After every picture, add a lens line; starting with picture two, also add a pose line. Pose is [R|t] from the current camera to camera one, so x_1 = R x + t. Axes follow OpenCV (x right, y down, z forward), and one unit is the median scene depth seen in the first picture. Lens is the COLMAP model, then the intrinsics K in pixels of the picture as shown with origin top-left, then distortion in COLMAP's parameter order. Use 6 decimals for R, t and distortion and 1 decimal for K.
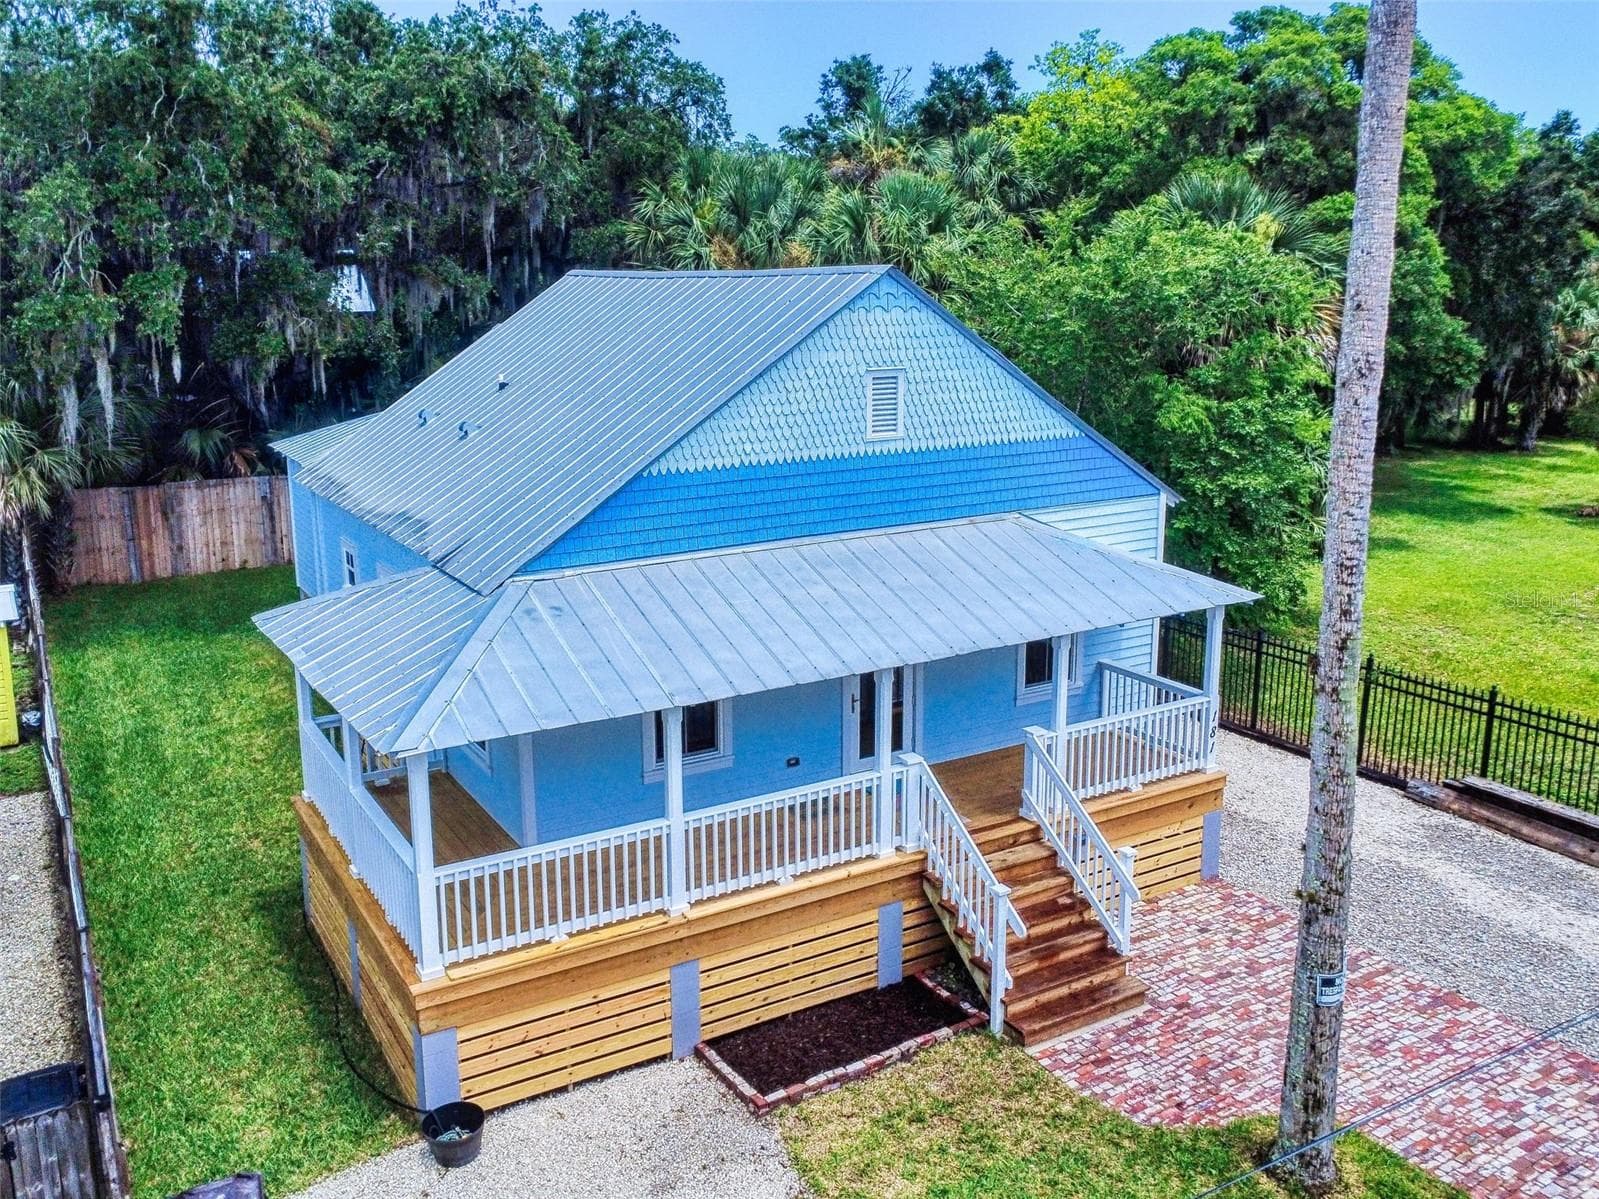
lens RADIAL K [[1327.9, 0, 735.7], [0, 1327.9, 522.5], [0, 0, 1]] dist [0.010715, -0.017442]
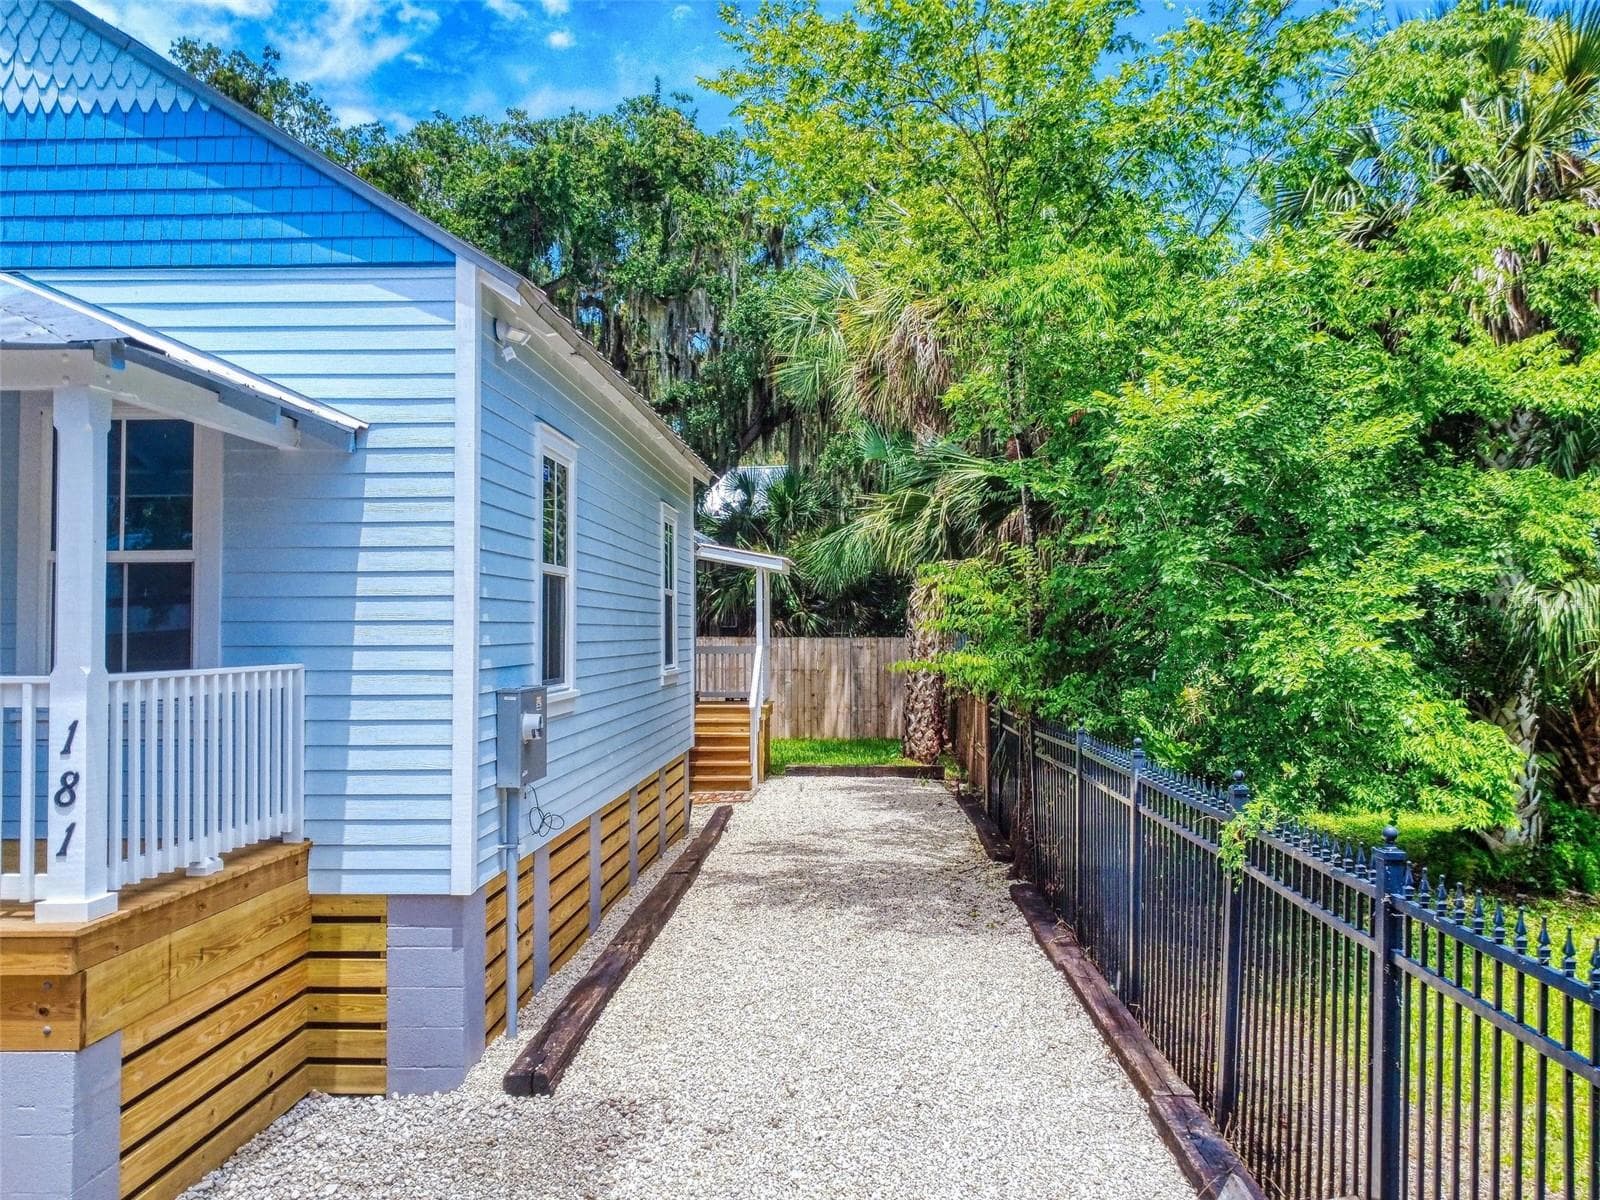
lens RADIAL K [[1296.4, 0, 819.5], [0, 1296.4, 599.7], [0, 0, 1]] dist [-0.012906, 0.012276]
pose [[0.854914, -0.008870, -0.518693, 0.777457], [-0.095031, 0.980257, -0.173394, 0.171681], [0.509991, 0.197529, 0.837193, 0.947486]]
